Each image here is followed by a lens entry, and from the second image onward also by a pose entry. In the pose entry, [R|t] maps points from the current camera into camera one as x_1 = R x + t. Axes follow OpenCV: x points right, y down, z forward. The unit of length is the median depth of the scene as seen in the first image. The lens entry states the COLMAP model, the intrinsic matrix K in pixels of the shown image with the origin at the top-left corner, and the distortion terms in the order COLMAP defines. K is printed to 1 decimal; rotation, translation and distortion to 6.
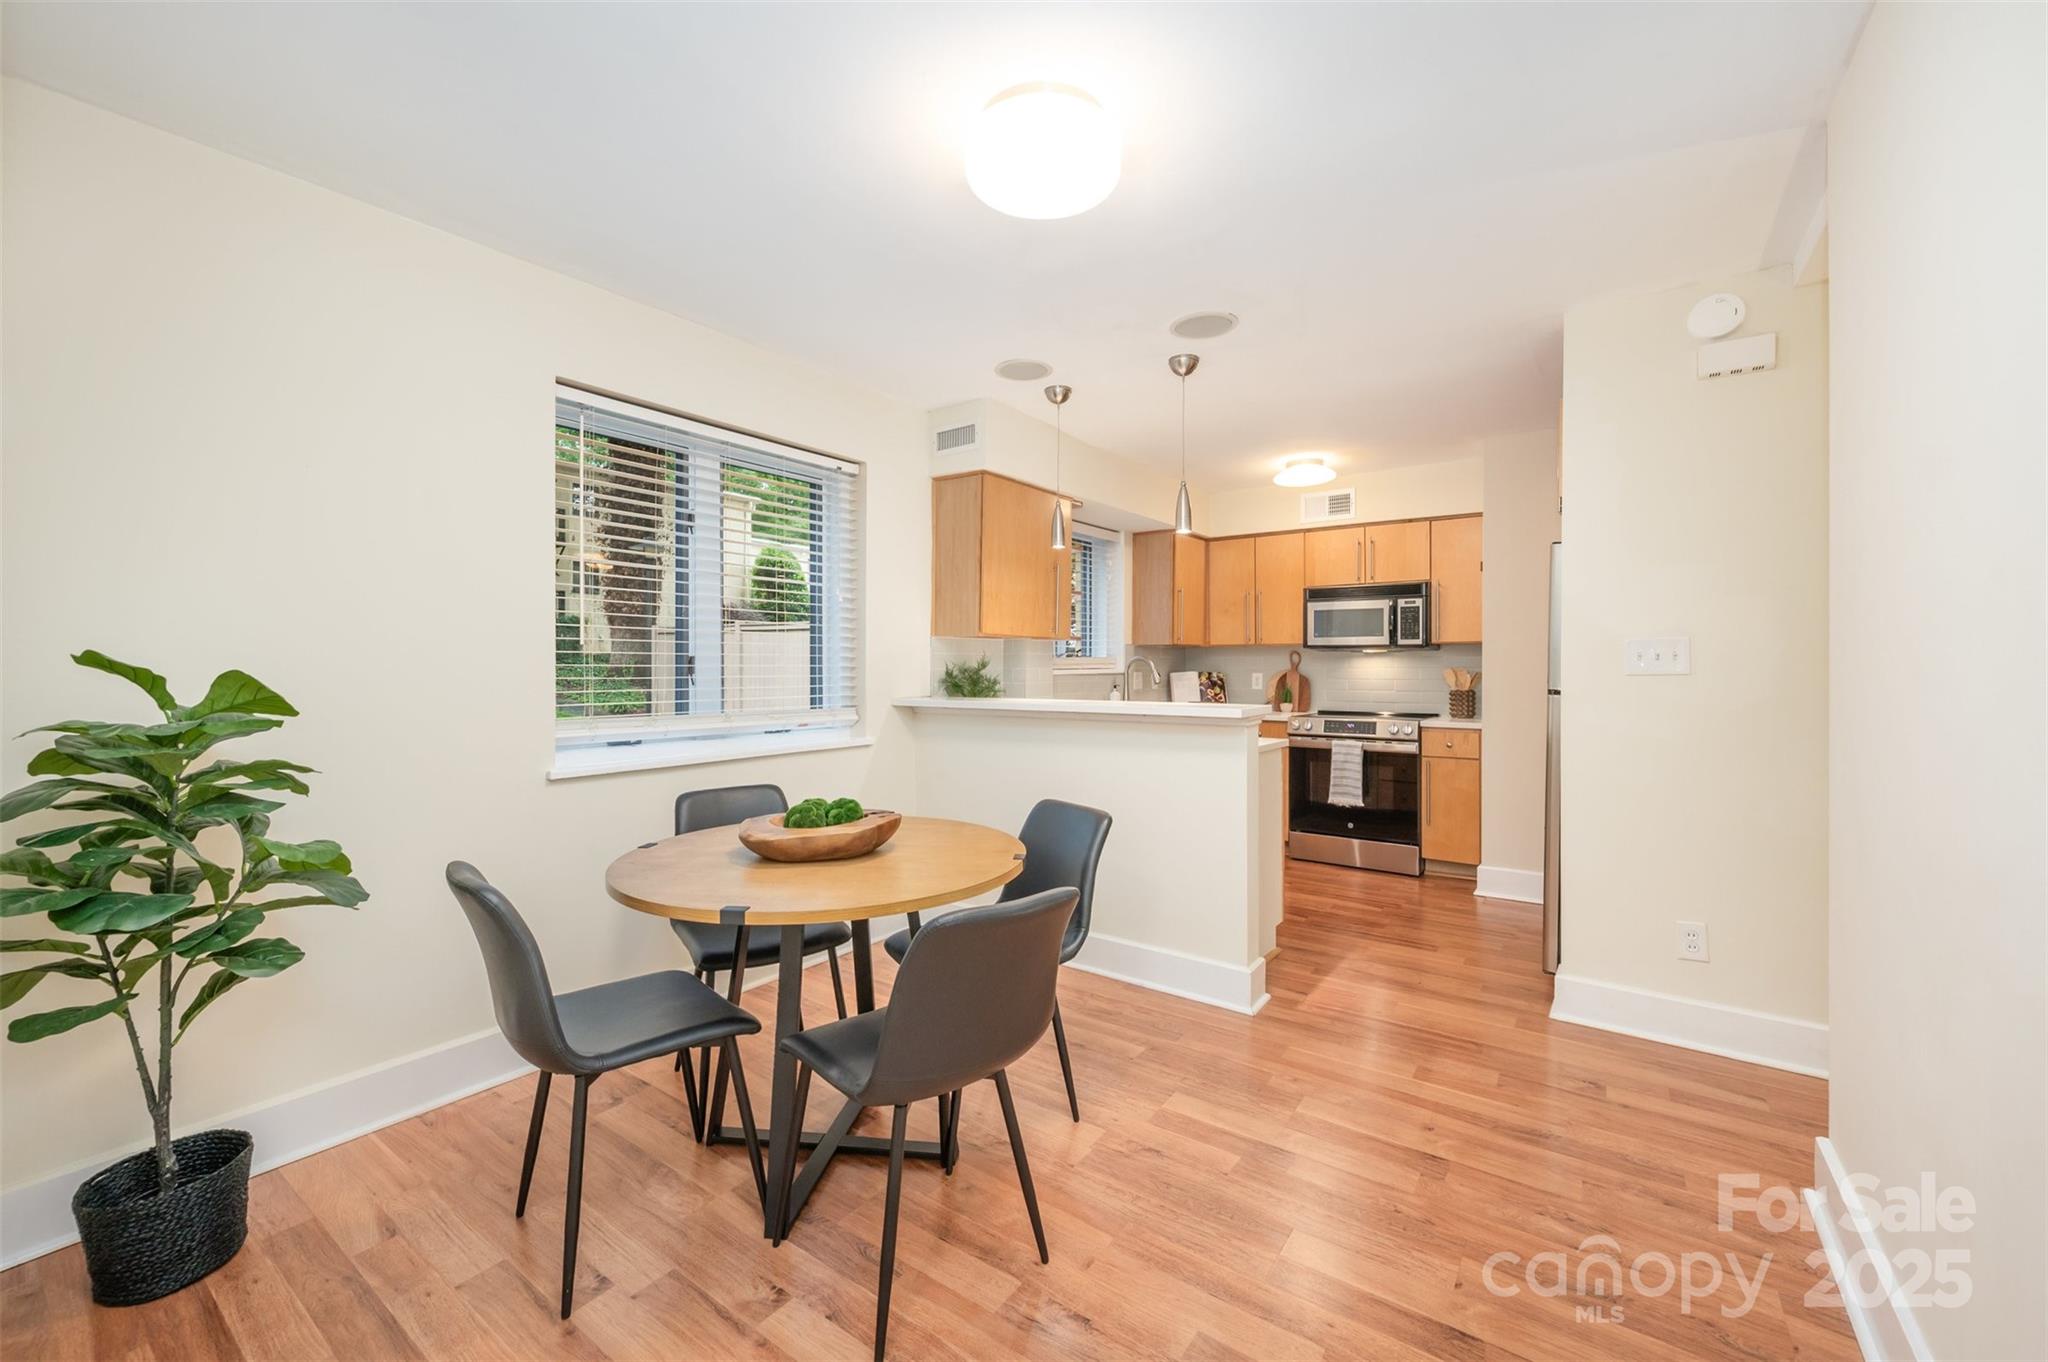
lens RADIAL K [[818.1, 0, 1024.0], [0, 818.1, 664.0], [0, 0, 1]] dist [0.000842, 0.000069]
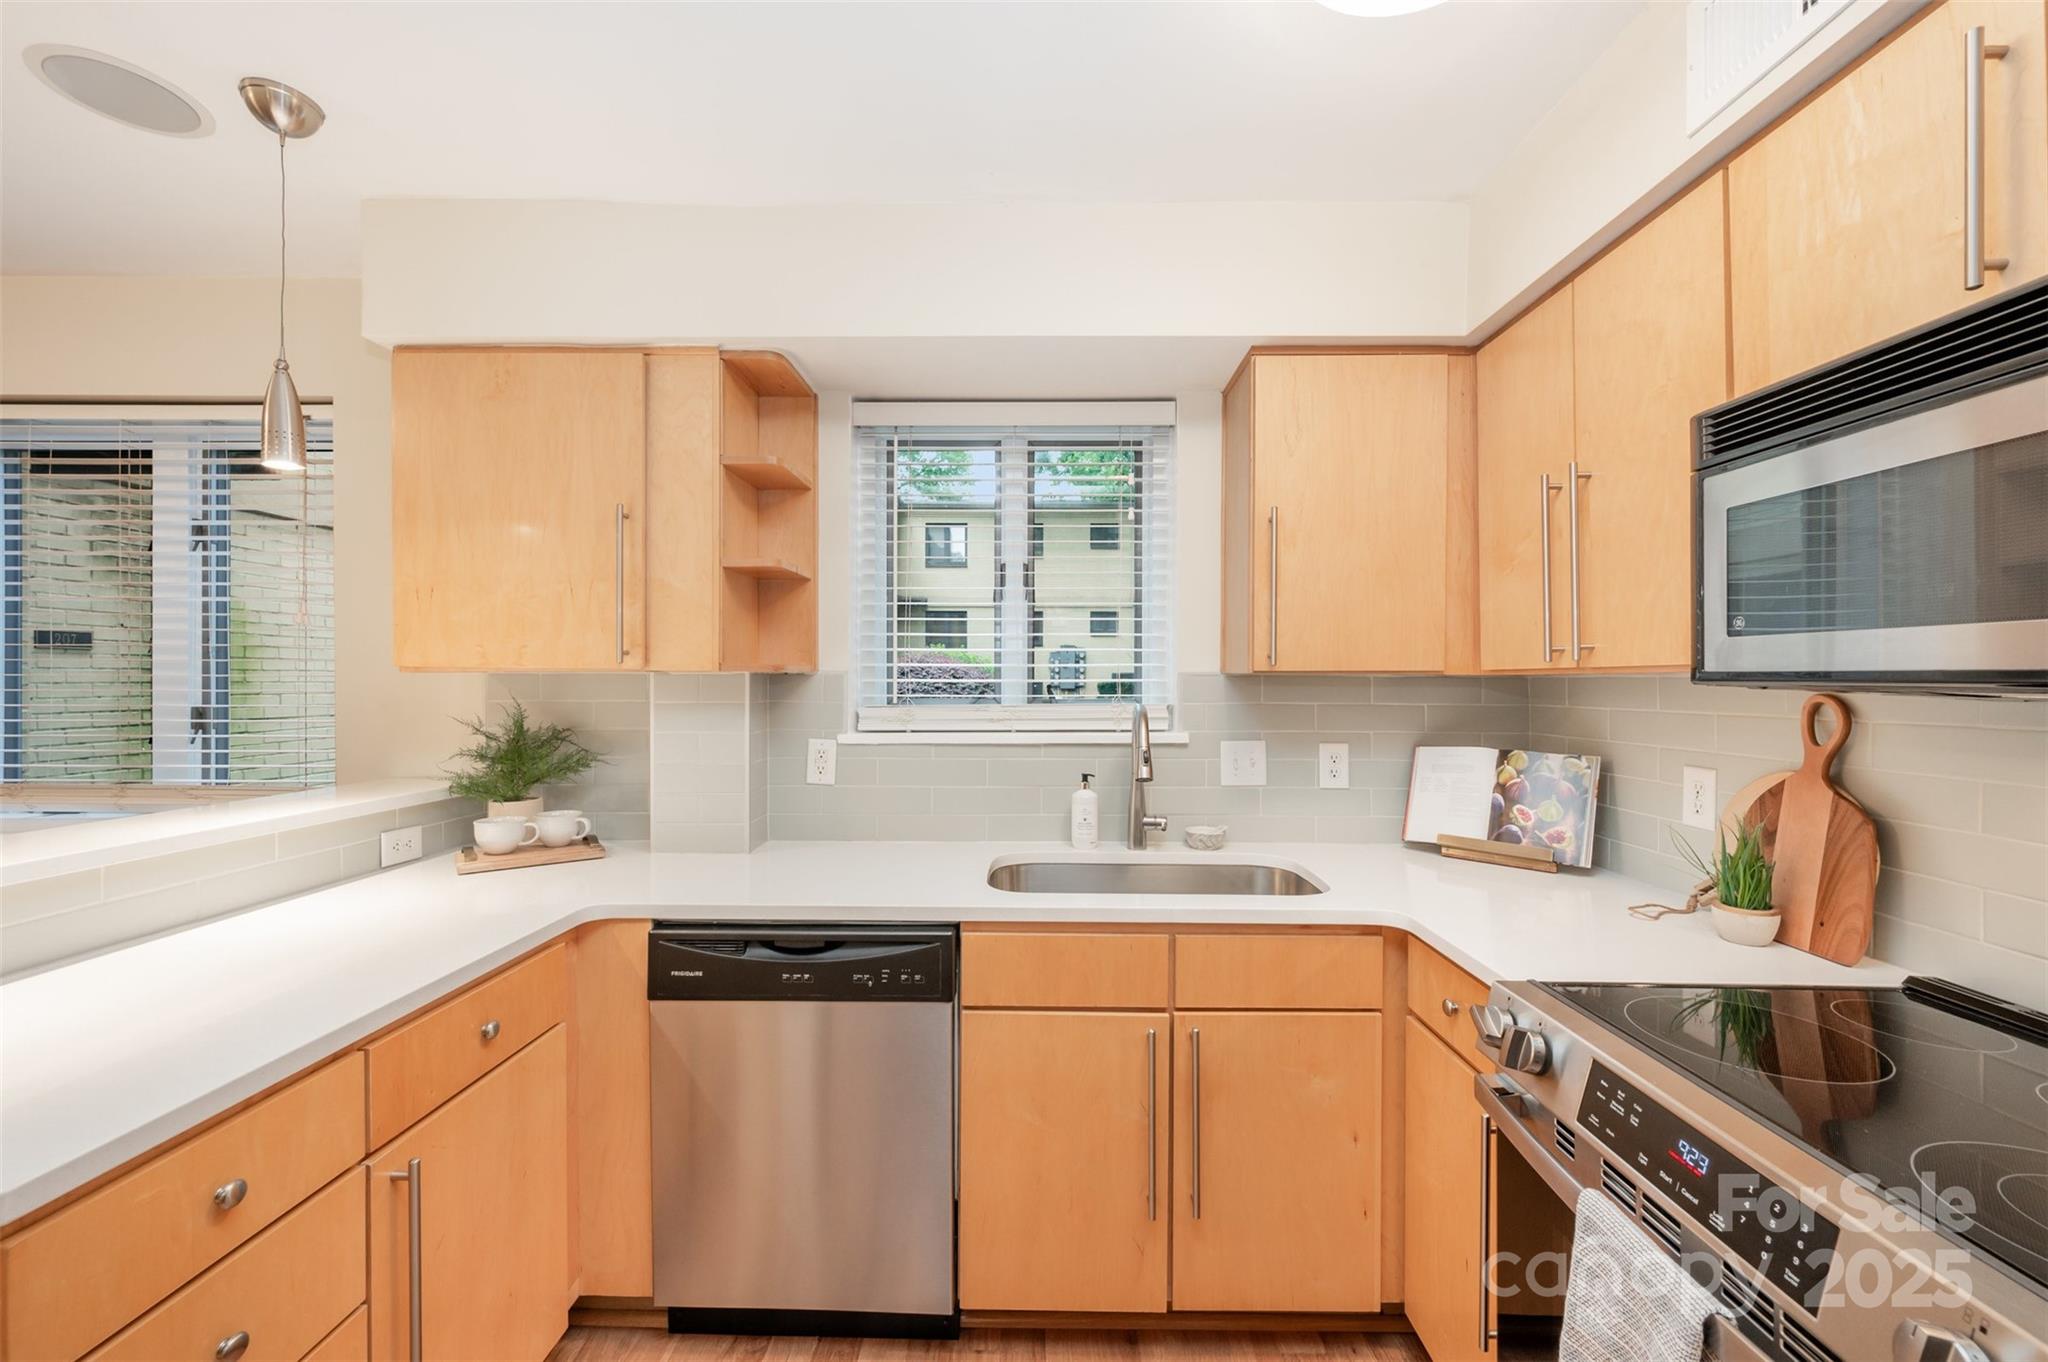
lens RADIAL K [[812.5, 0, 1024.0], [0, 812.5, 681.0], [0, 0, 1]] dist [0.002061, 0.000242]
pose [[0.580994, -0.000981, -0.813907, 0.449637], [0.000424, 1.000000, -0.000903, -0.022129], [0.813908, 0.000179, 0.580994, 0.780685]]
